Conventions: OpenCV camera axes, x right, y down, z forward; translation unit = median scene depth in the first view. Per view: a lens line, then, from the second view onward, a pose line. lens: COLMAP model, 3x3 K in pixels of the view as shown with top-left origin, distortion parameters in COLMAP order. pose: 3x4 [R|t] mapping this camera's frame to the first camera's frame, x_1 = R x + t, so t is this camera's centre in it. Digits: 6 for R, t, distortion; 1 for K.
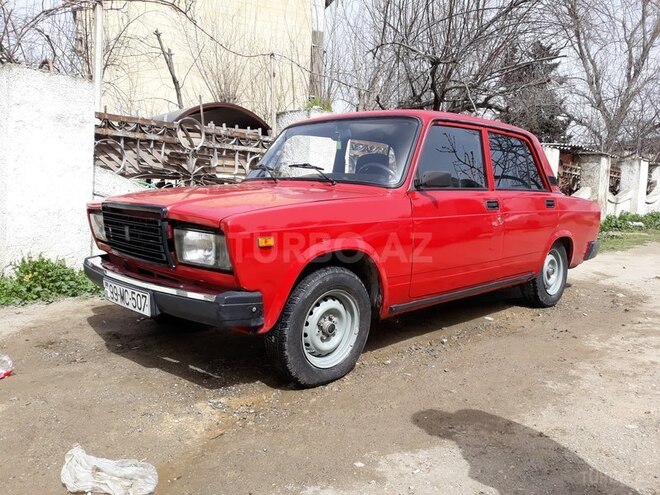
lens RADIAL K [[543.7, 0, 330.0], [0, 543.7, 247.5], [0, 0, 1]] dist [0.036326, -0.094137]
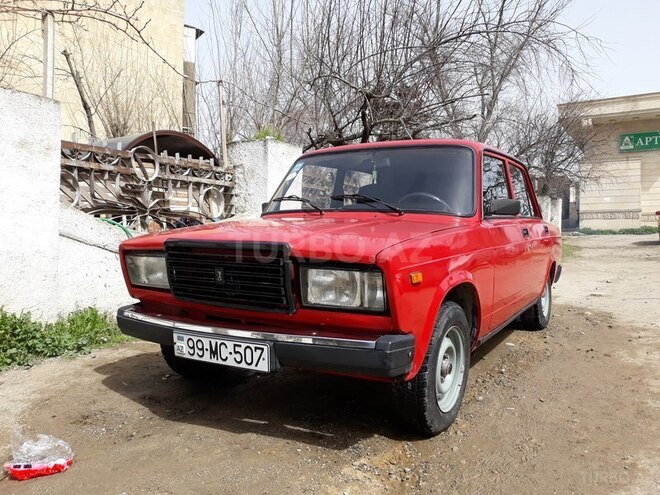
lens RADIAL K [[549.5, 0, 330.0], [0, 549.5, 247.5], [0, 0, 1]] dist [-0.003492, -0.002449]
pose [[0.967397, -0.033377, 0.251056, -0.203642], [0.048540, 0.997336, -0.054448, -0.007324], [-0.248569, 0.064859, 0.966440, 0.062287]]
